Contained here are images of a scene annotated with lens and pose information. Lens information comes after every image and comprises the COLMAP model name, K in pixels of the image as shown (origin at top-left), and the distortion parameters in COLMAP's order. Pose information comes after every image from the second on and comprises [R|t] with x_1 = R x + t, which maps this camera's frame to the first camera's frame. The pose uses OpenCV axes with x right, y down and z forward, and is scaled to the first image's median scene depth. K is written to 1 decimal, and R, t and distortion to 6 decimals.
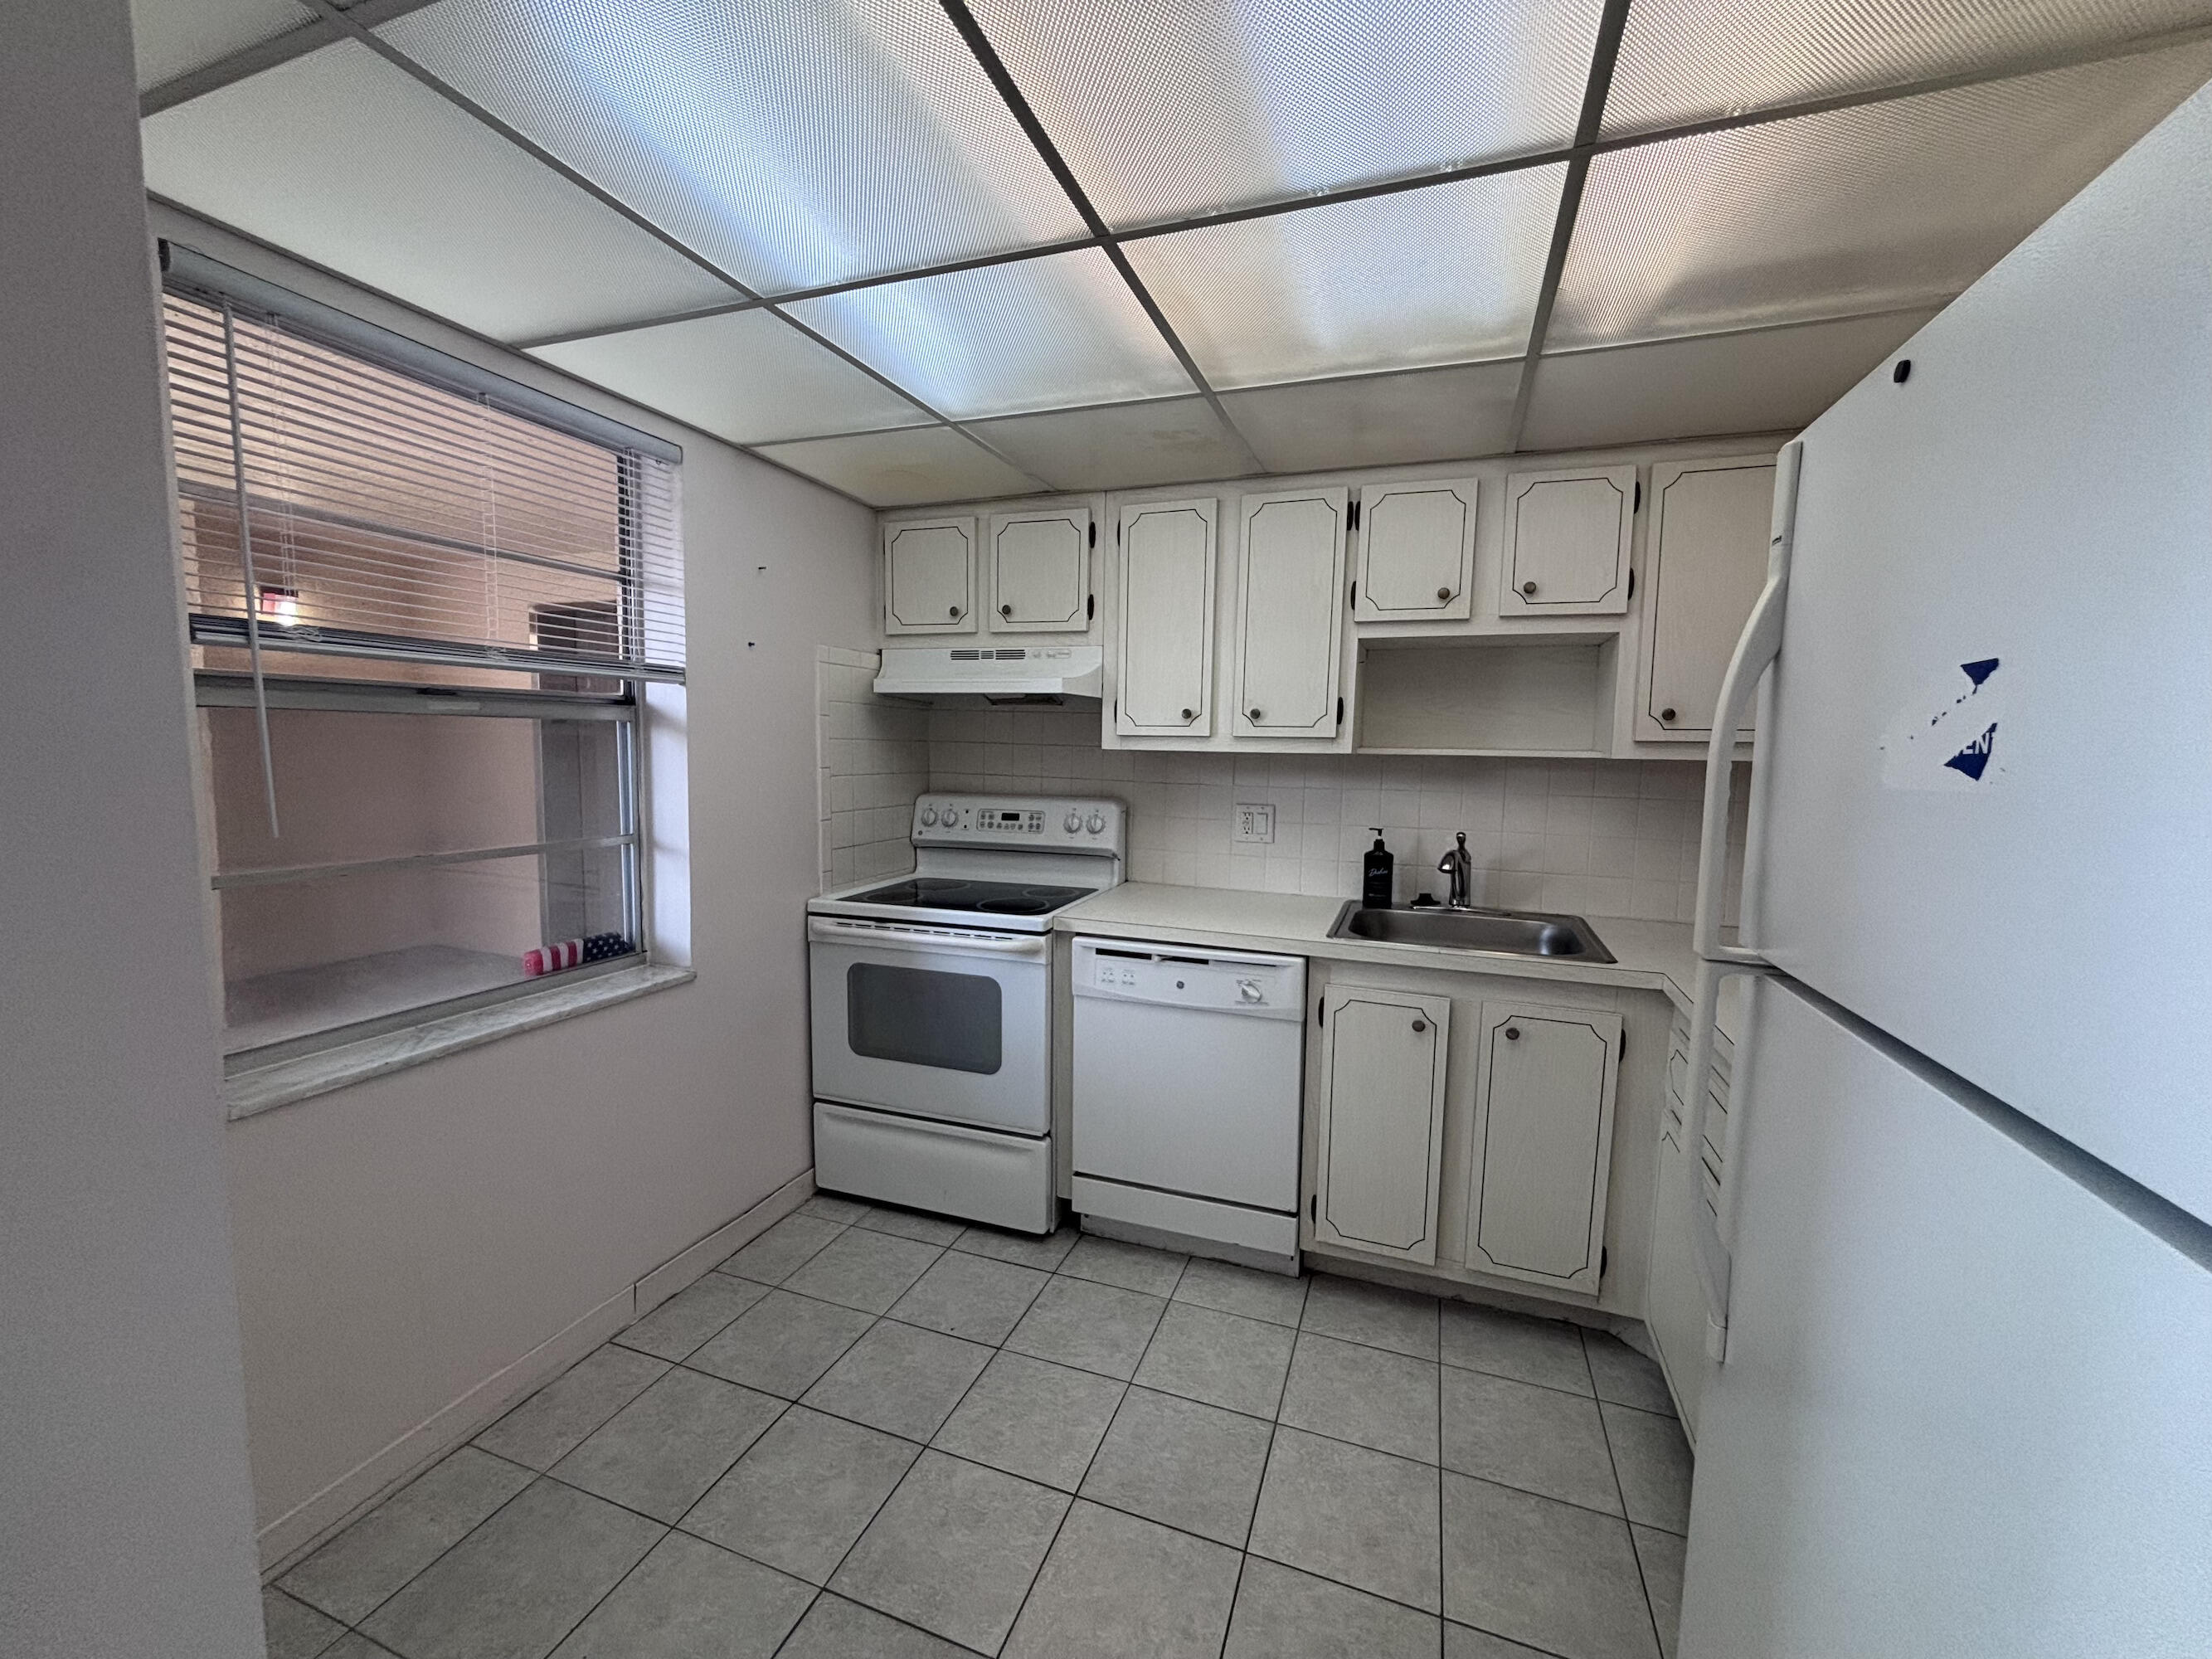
lens RADIAL K [[892.6, 0, 1105.3], [0, 892.6, 829.3], [0, 0, 1]] dist [-0.000234, 0.000571]
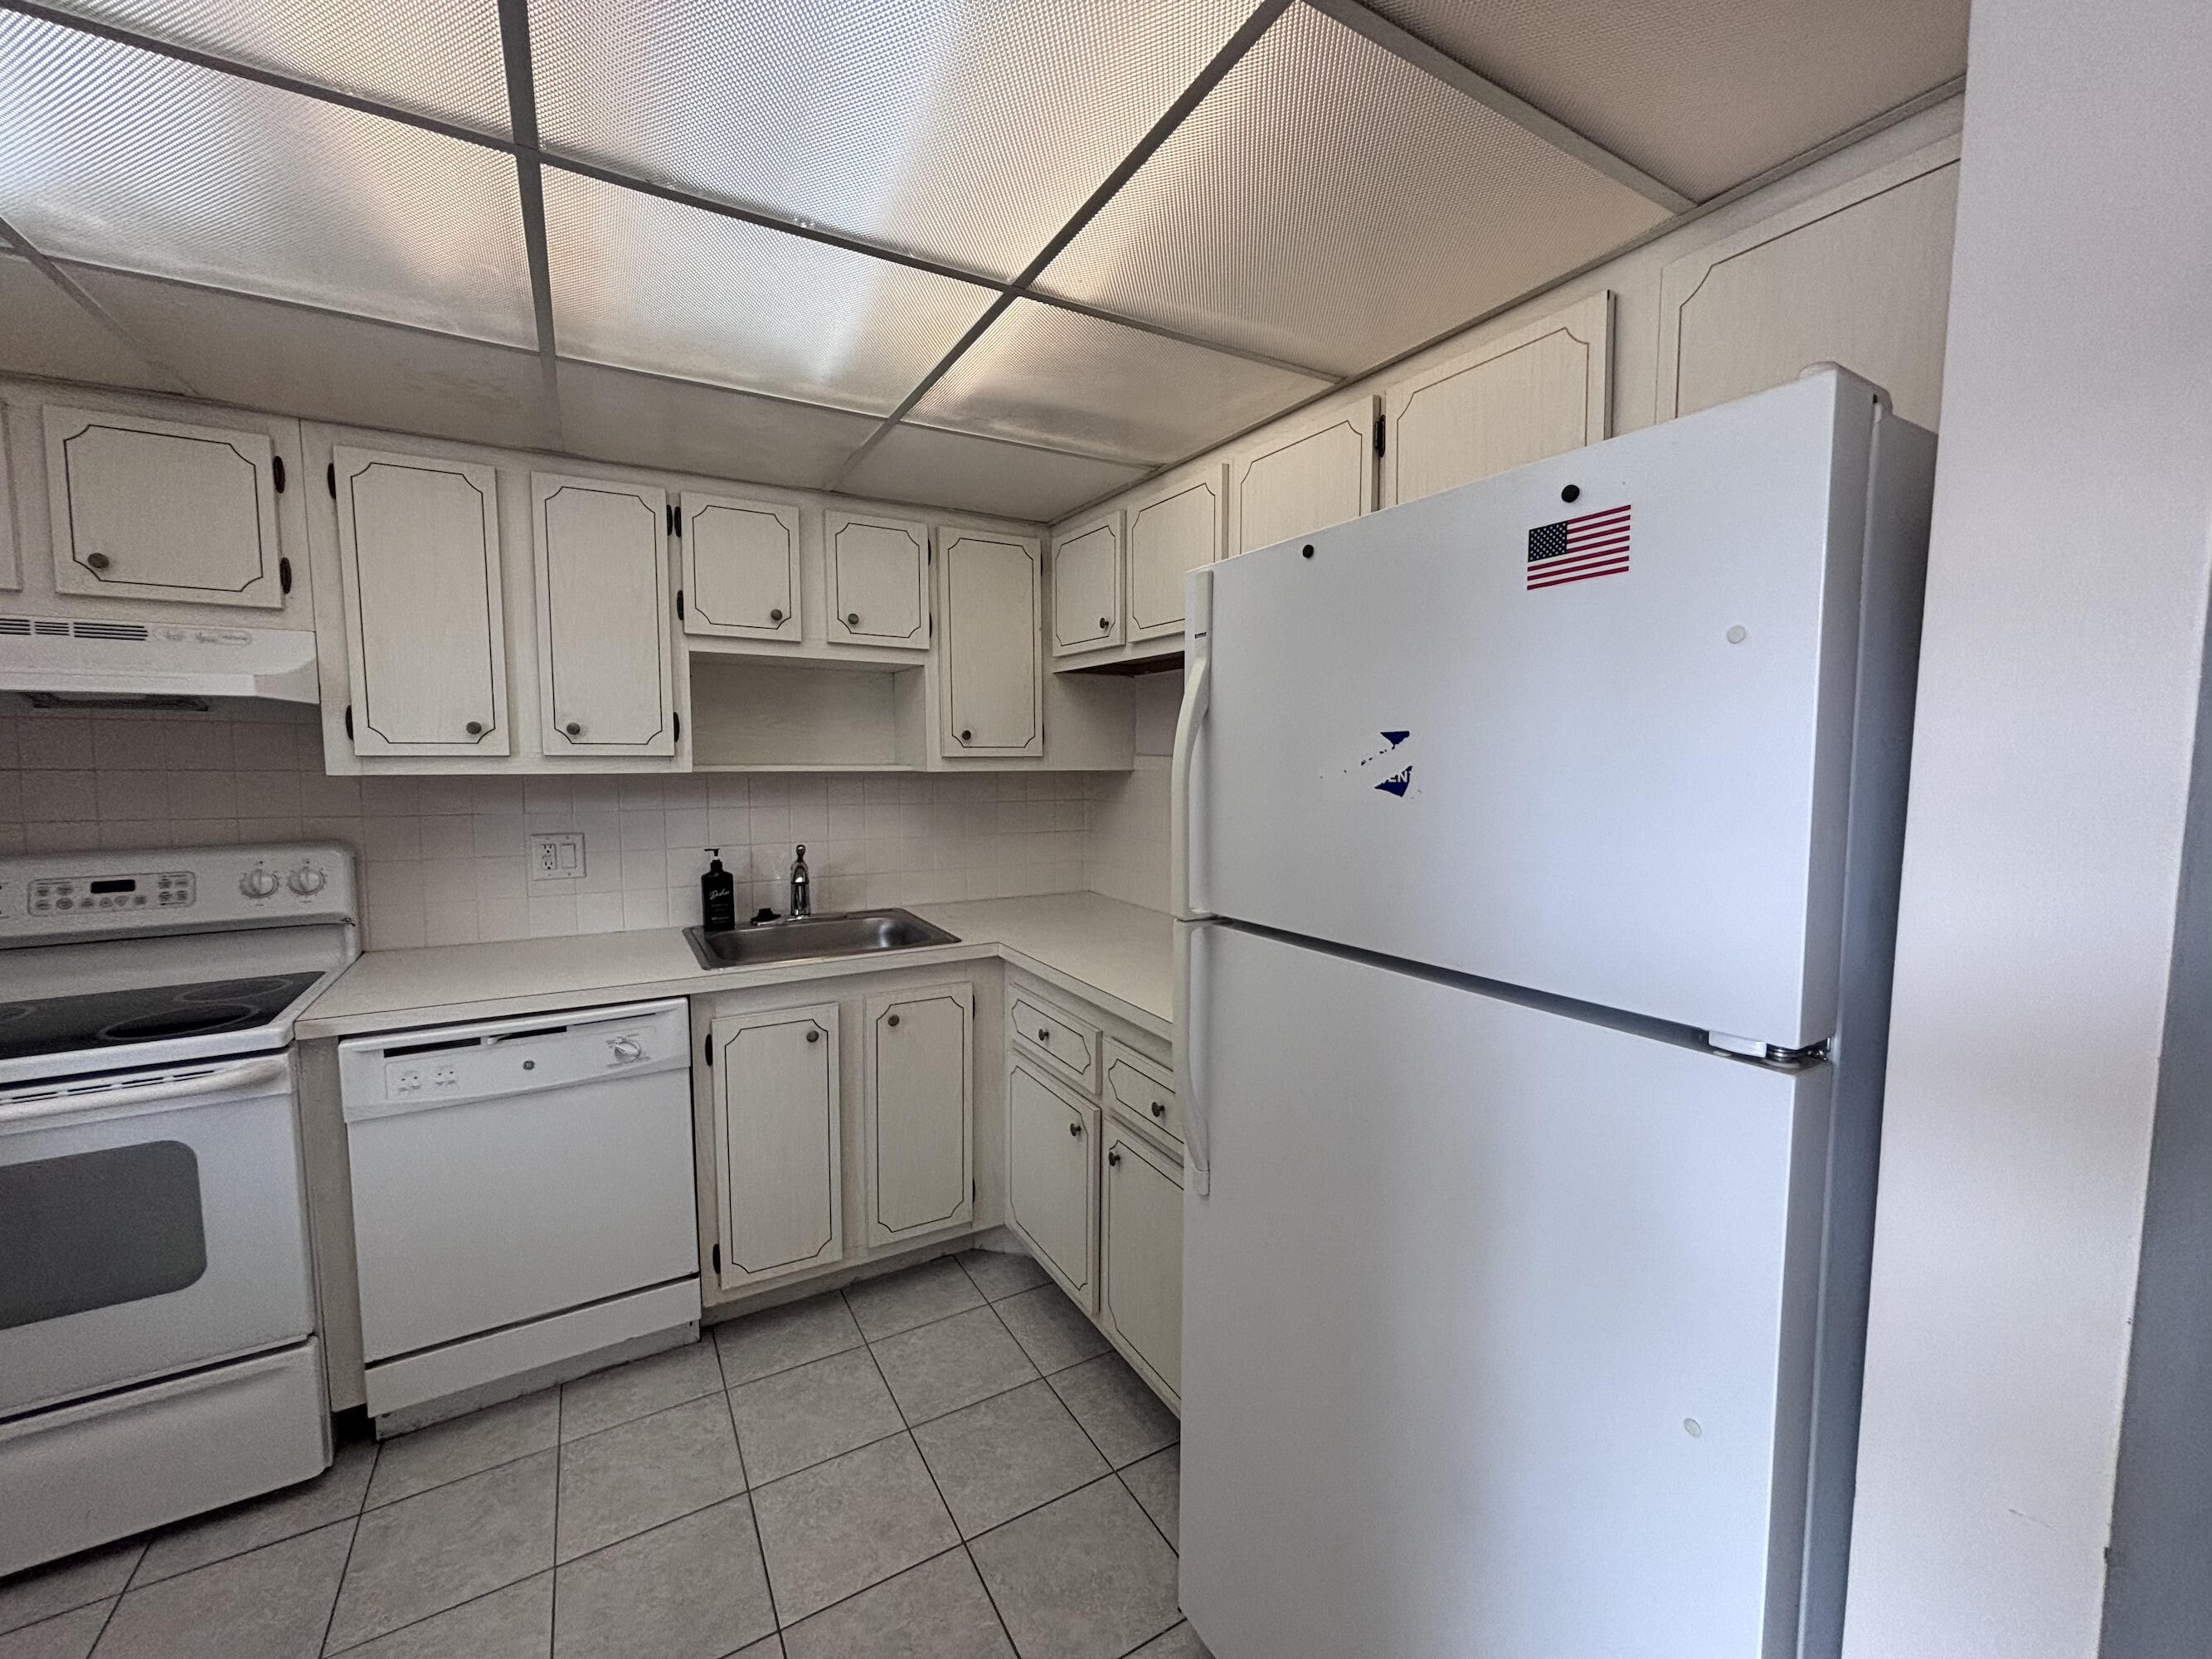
lens RADIAL K [[892.6, 0, 1104.8], [0, 892.6, 832.5], [0, 0, 1]] dist [-0.000234, 0.000571]
pose [[0.636134, -0.082370, 0.767169, -0.189601], [0.083313, 0.995805, 0.037836, -0.023482], [-0.767068, 0.039846, 0.640328, 0.068442]]
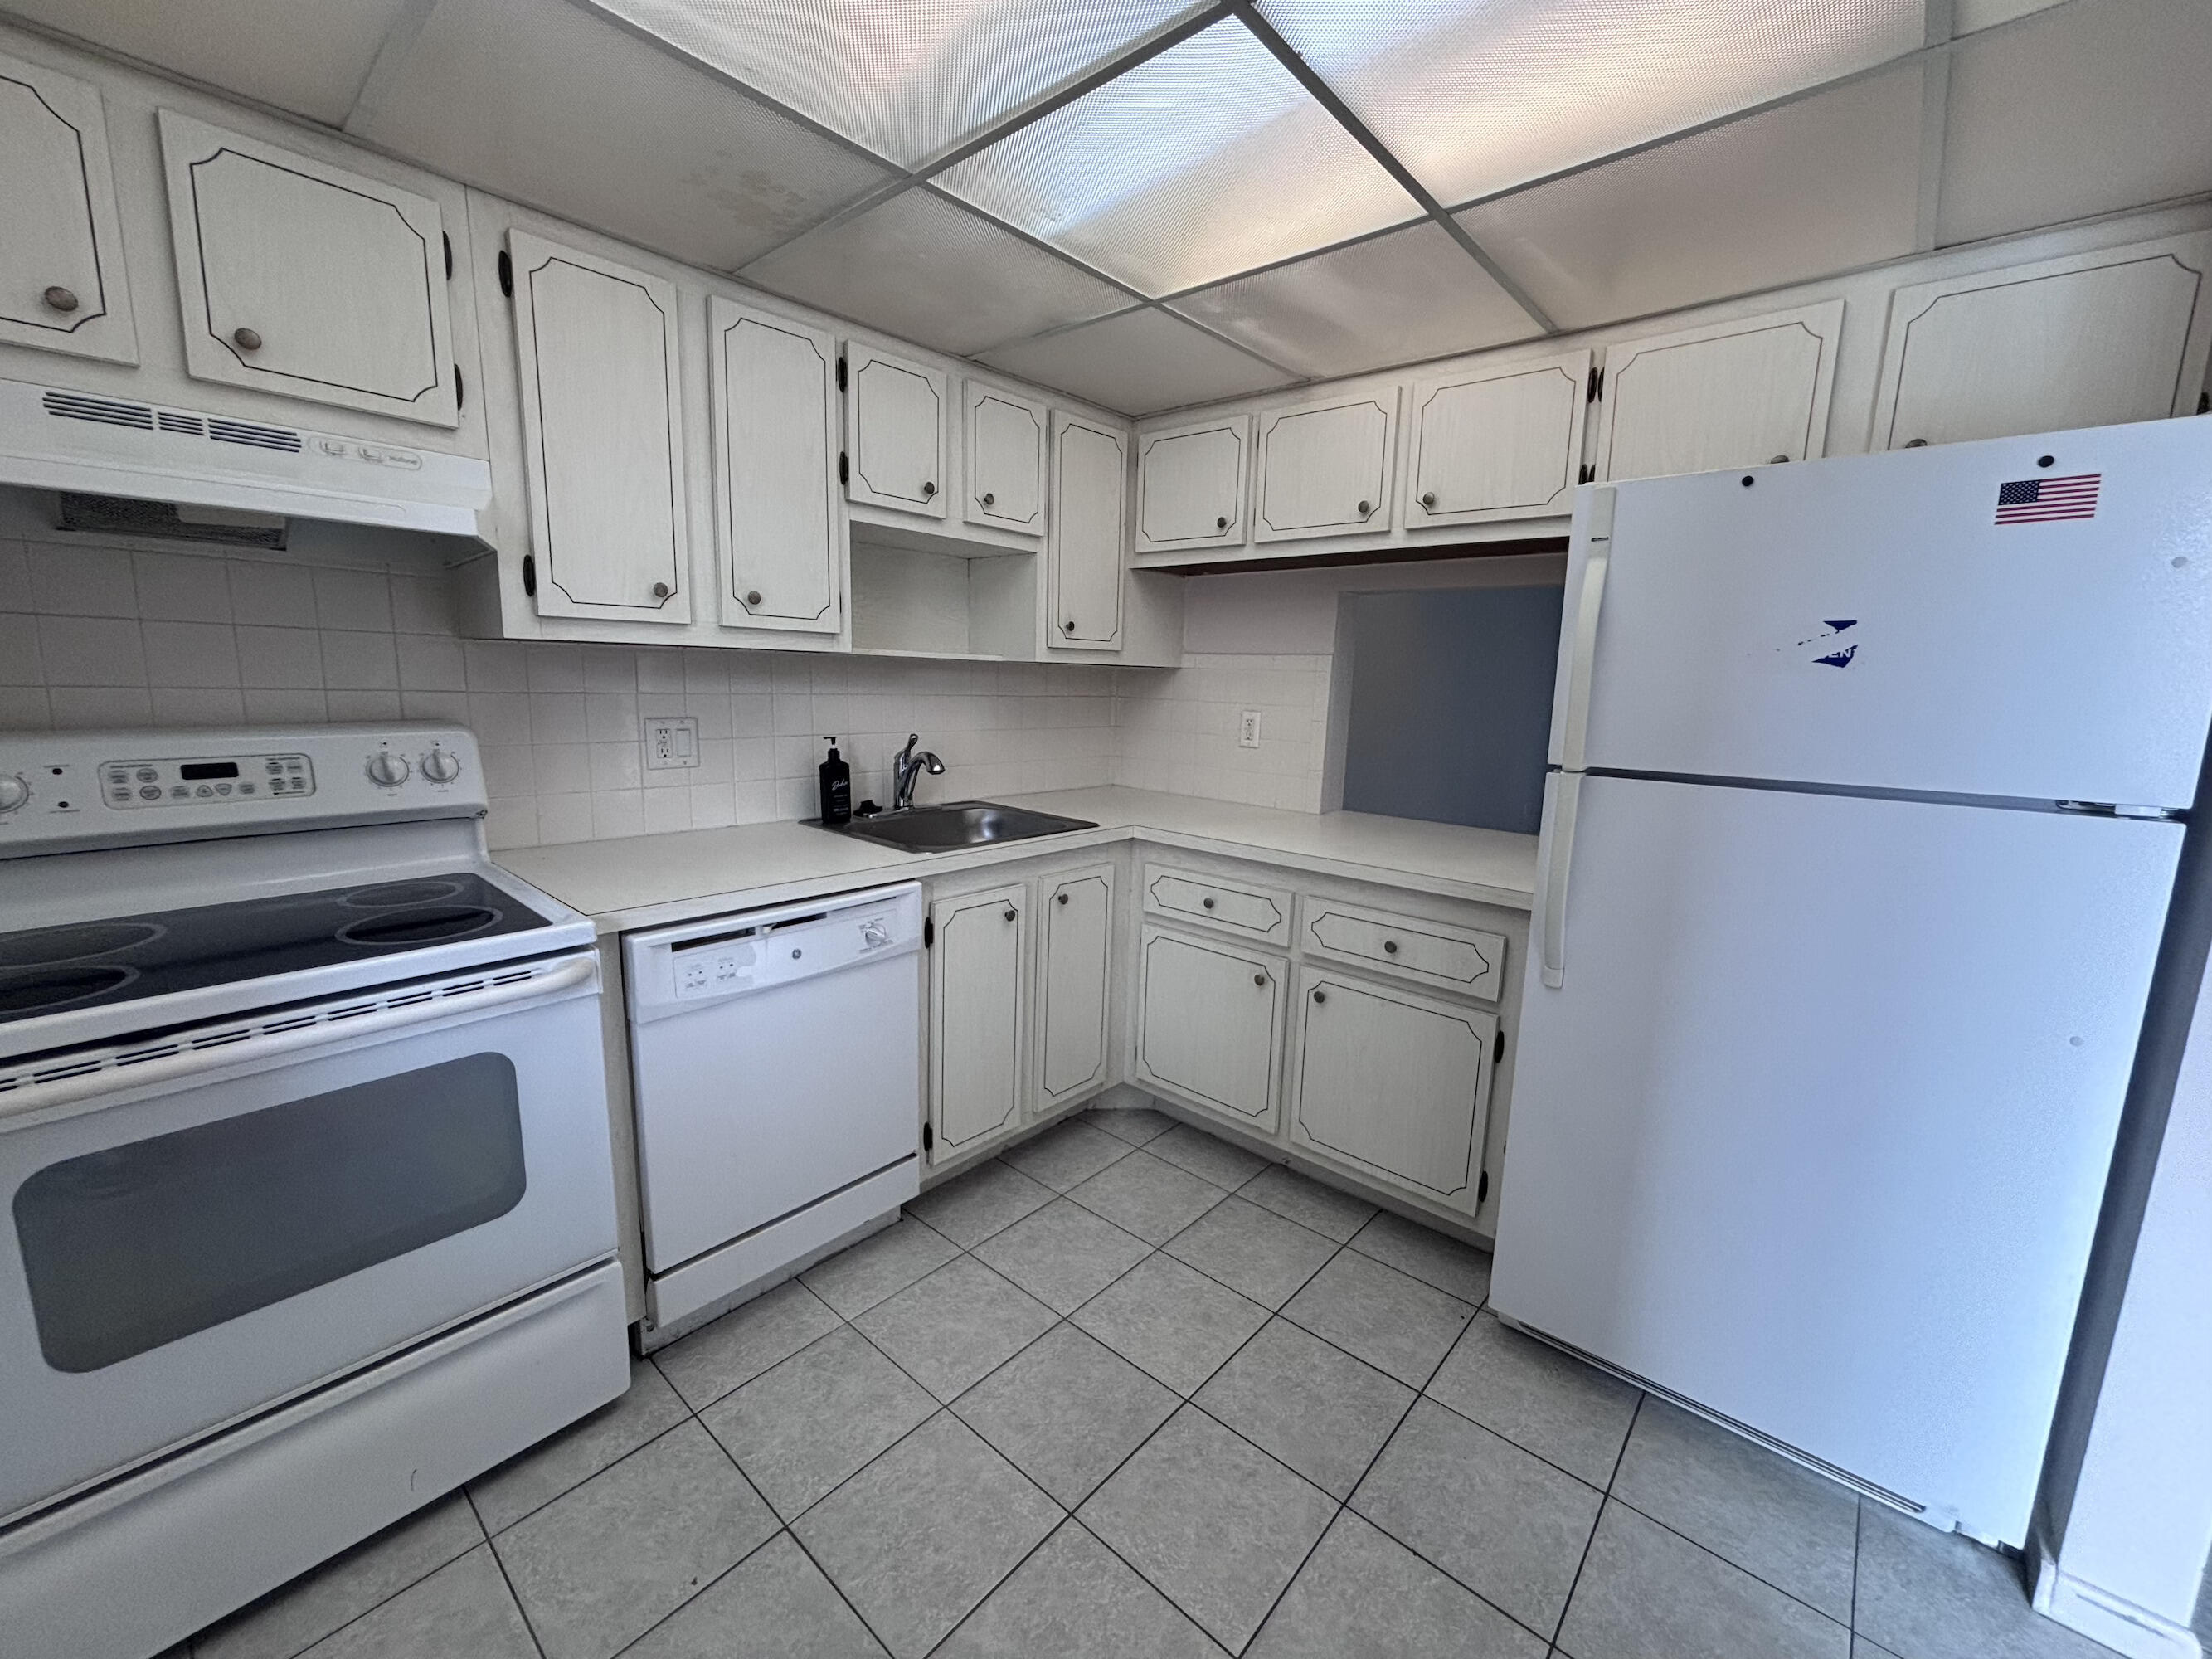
lens RADIAL K [[892.6, 0, 1104.8], [0, 892.6, 831.1], [0, 0, 1]] dist [-0.000234, 0.000571]
pose [[0.361136, -0.168026, 0.917250, -0.517975], [0.069143, 0.985750, 0.153352, -0.030674], [-0.929946, 0.008040, 0.367608, 0.470511]]
